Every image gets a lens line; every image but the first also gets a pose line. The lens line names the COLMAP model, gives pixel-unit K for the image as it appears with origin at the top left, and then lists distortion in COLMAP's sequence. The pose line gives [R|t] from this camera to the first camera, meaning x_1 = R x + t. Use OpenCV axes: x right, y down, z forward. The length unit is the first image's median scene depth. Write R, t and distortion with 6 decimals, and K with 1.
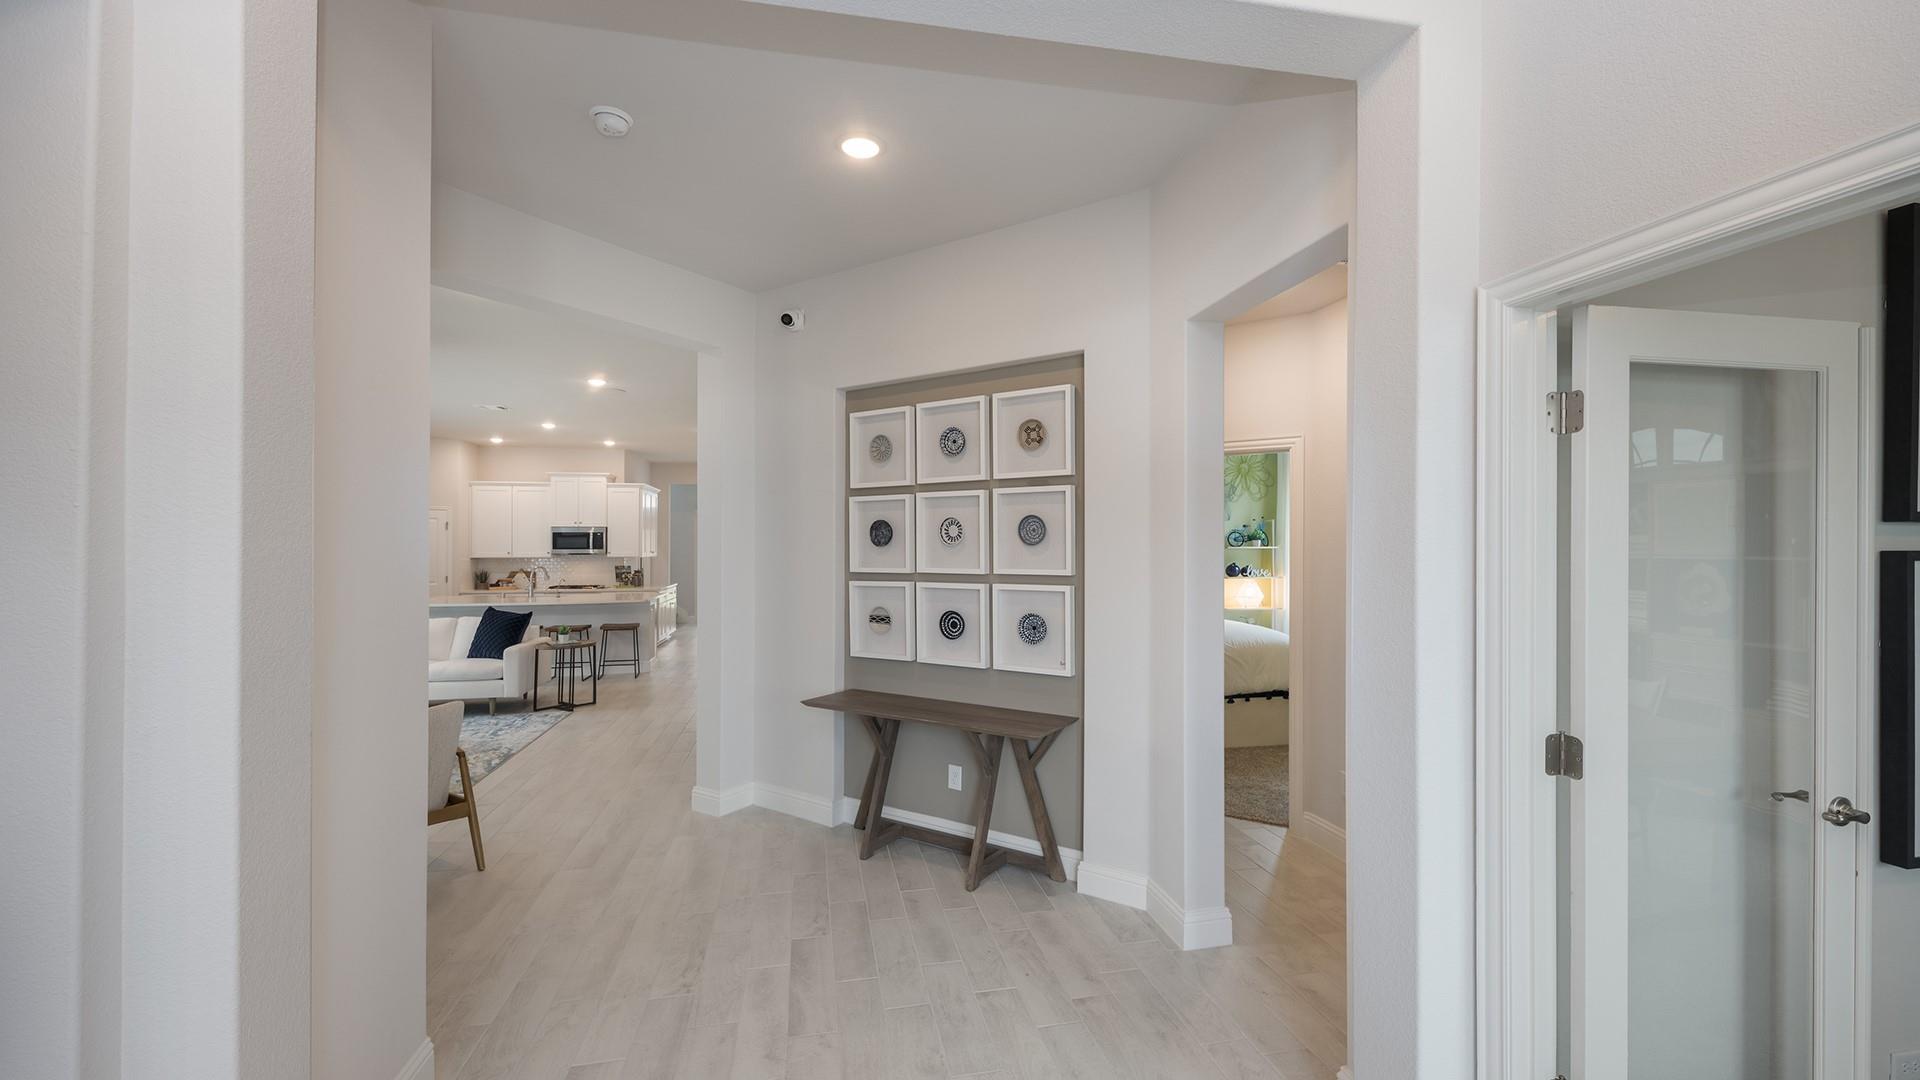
lens RADIAL K [[738.3, 0, 956.8], [0, 738.3, 532.1], [0, 0, 1]] dist [0.016085, 0.000059]
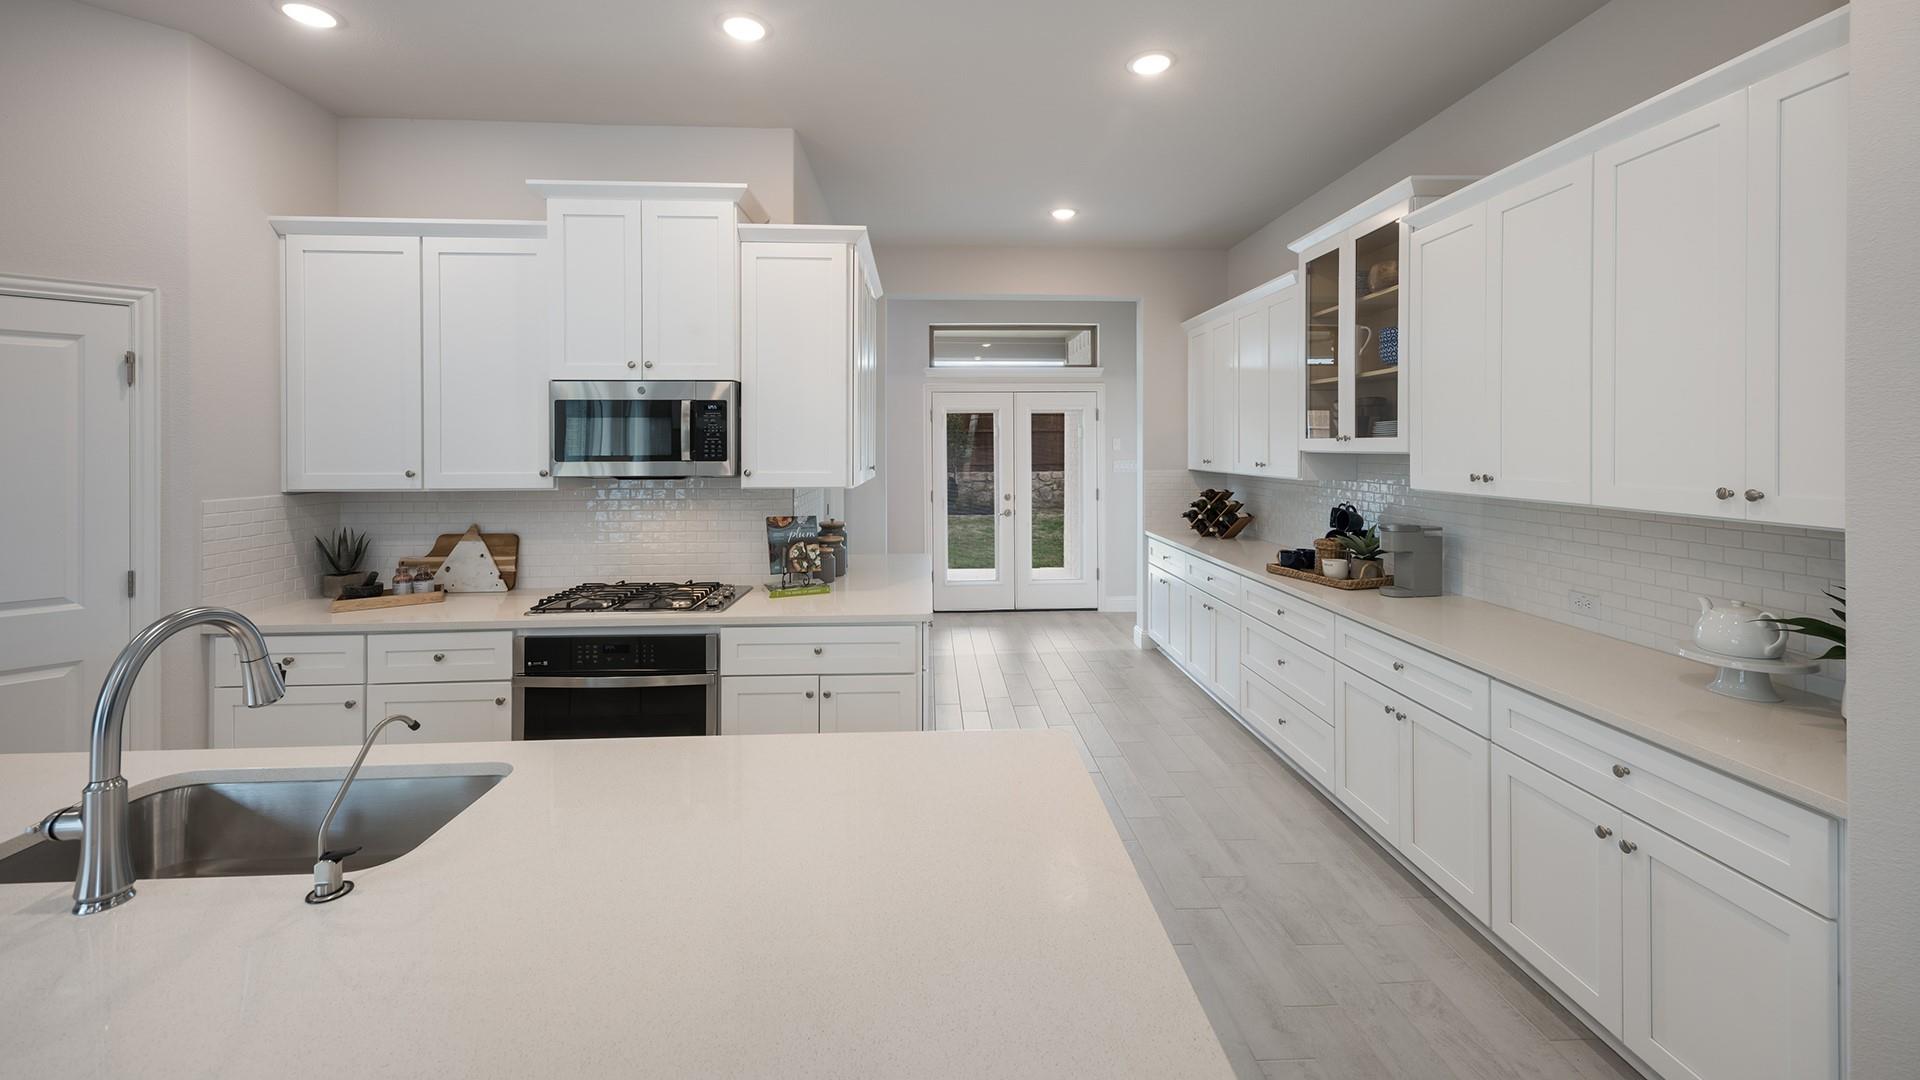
lens RADIAL K [[738.3, 0, 958.6], [0, 738.3, 442.4], [0, 0, 1]] dist [0.016085, 0.000059]
pose [[0.986096, -0.001525, -0.166170, -0.350671], [0.003667, 0.999914, 0.012584, 0.013179], [0.166136, -0.013018, 0.986017, 0.752066]]
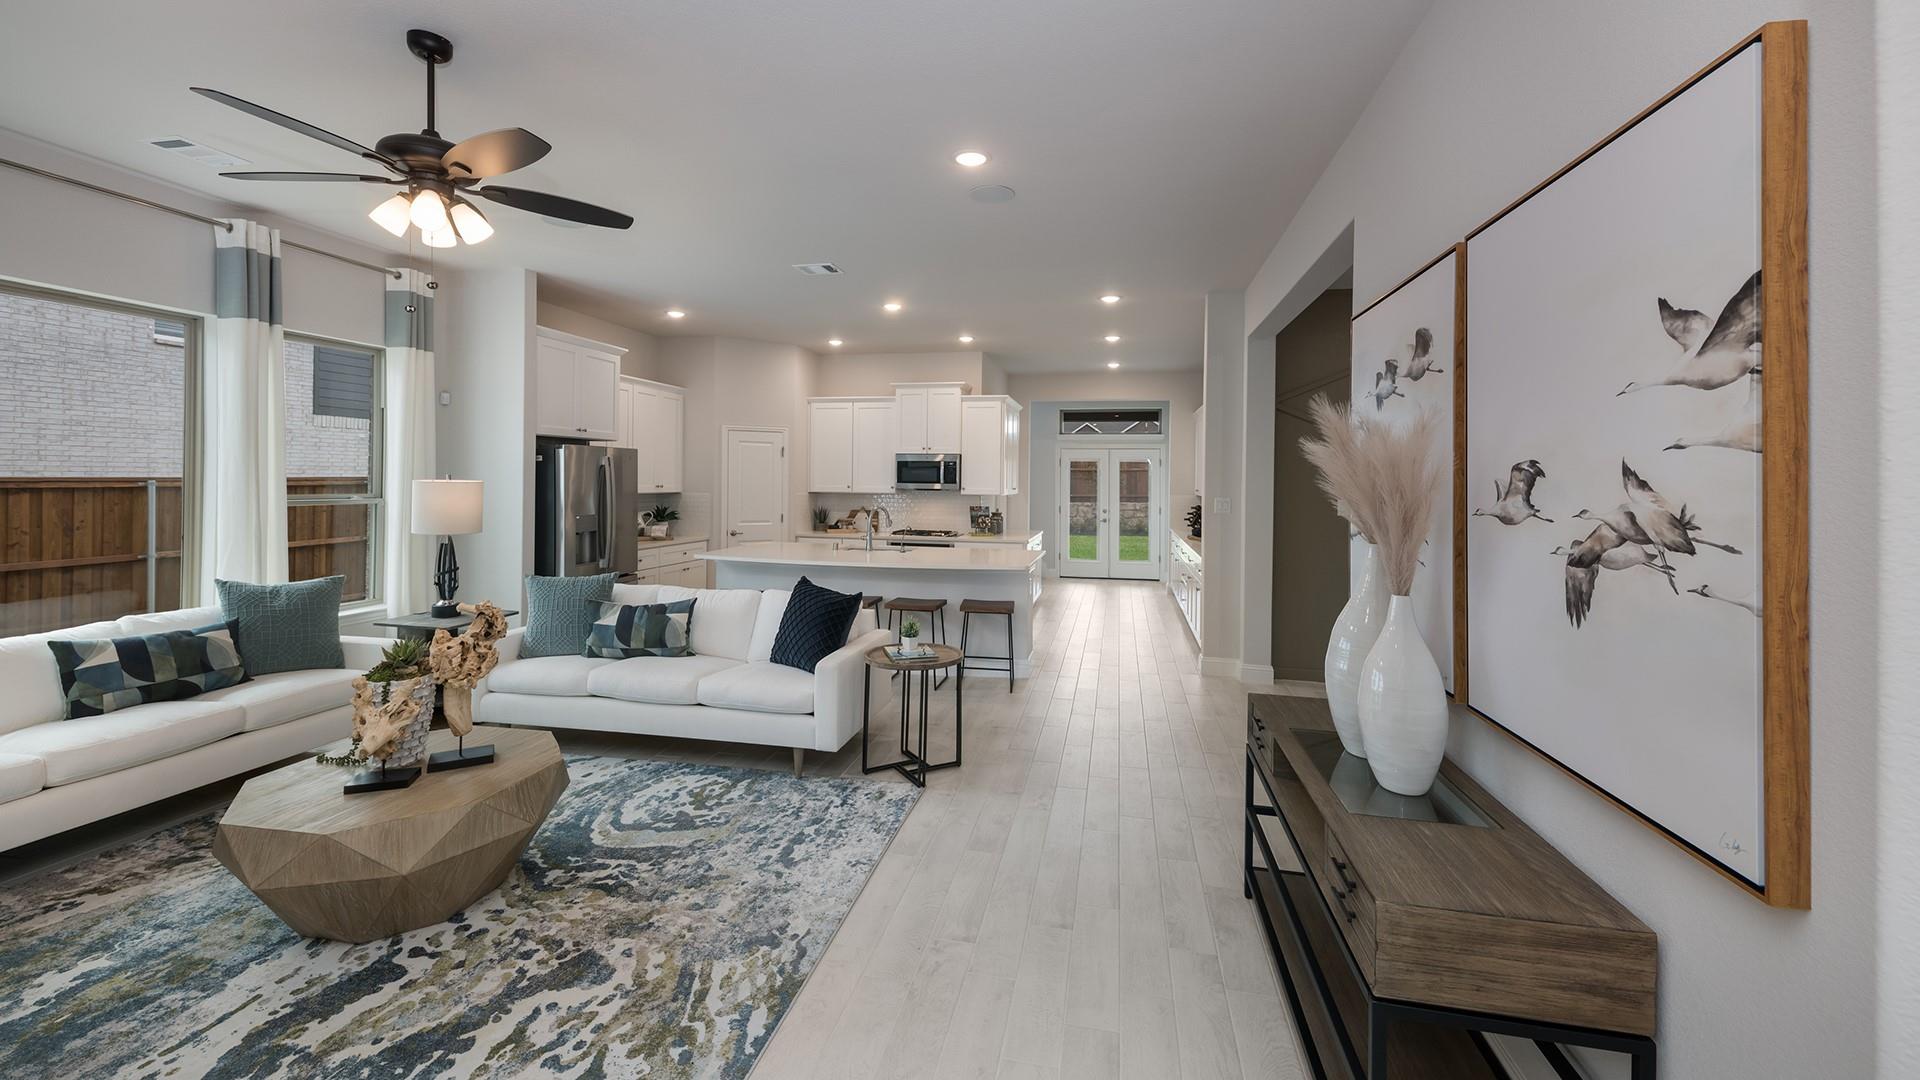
lens RADIAL K [[738.3, 0, 961.7], [0, 738.3, 475.2], [0, 0, 1]] dist [0.016085, 0.000059]
pose [[0.915028, 0.010800, -0.403247, -0.174155], [-0.007674, 0.999927, 0.009367, 0.007297], [0.403318, -0.005476, 0.915043, 0.325000]]
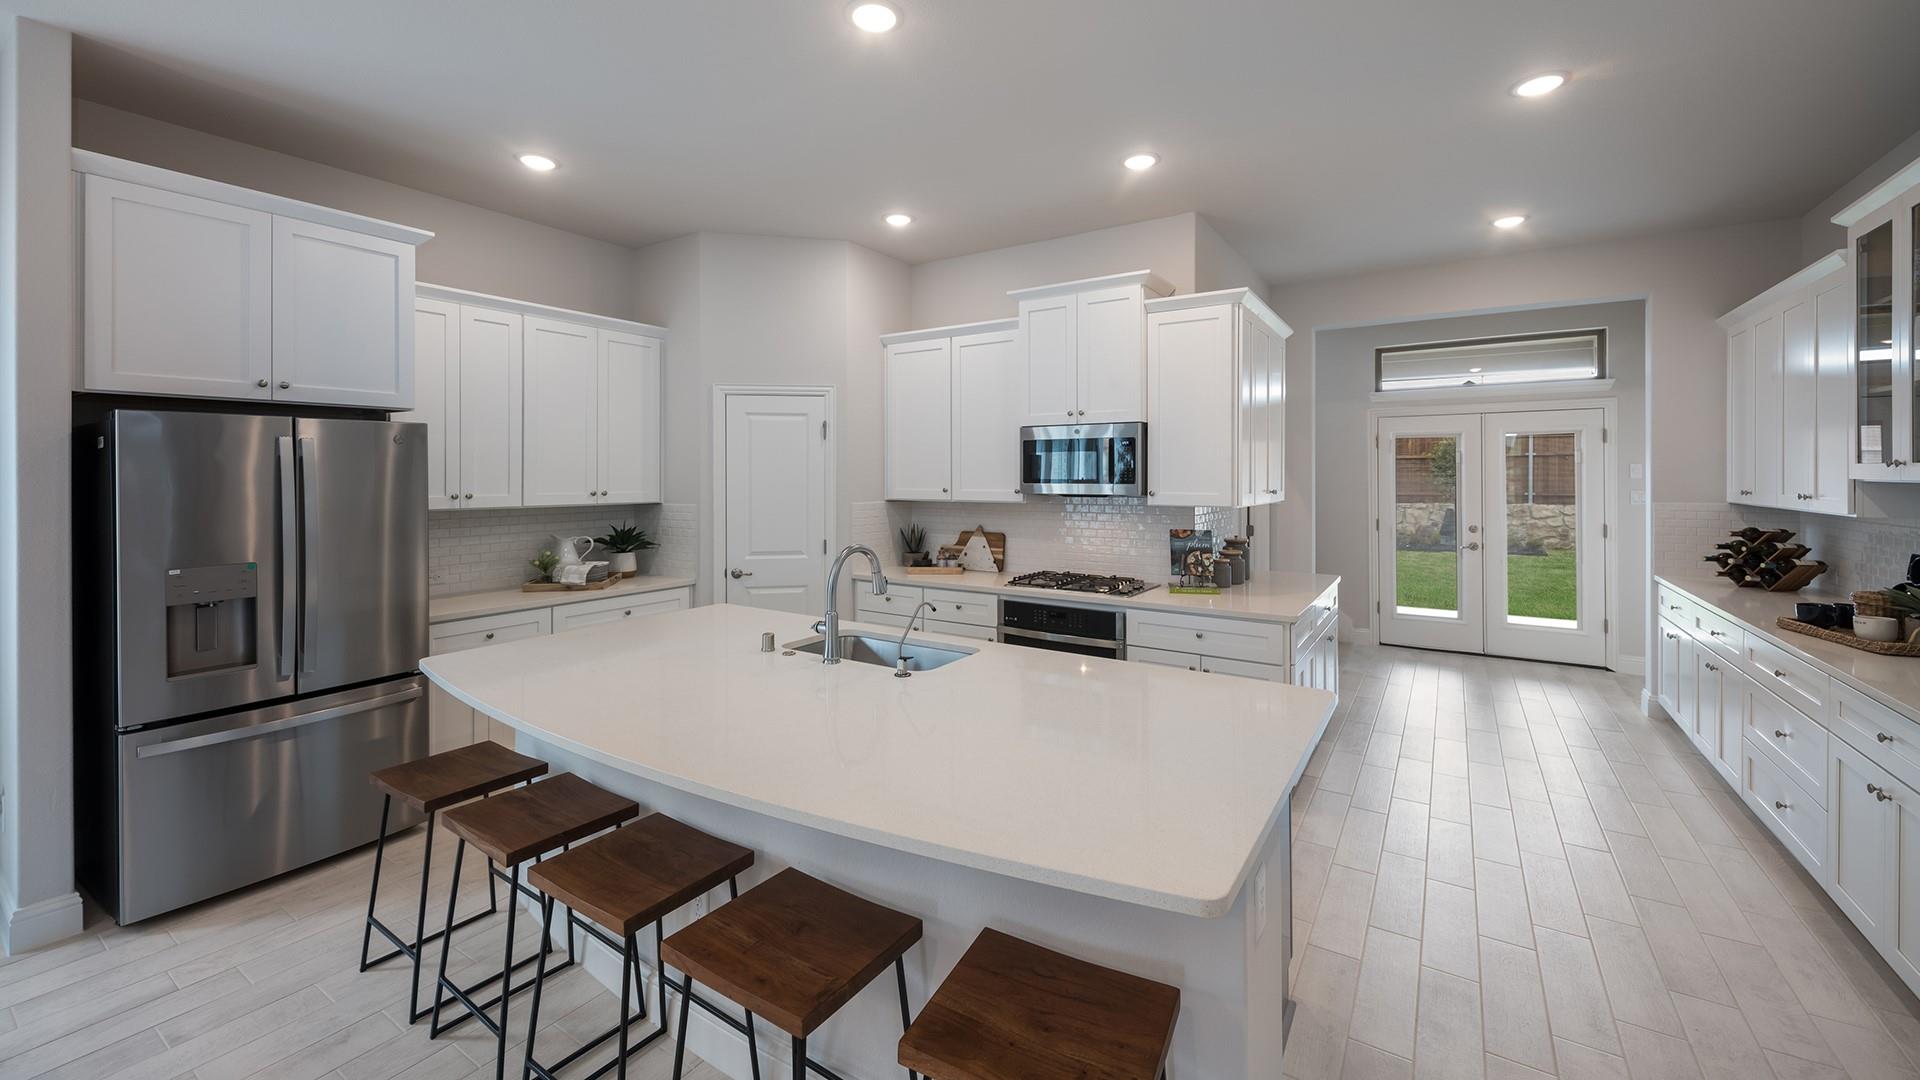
lens RADIAL K [[738.3, 0, 975.2], [0, 738.3, 469.1], [0, 0, 1]] dist [0.016085, 0.000059]
pose [[0.710388, -0.003936, -0.703799, -0.283687], [0.011949, 0.999908, 0.006469, 0.012760], [0.703709, -0.013006, 0.710369, 0.699108]]
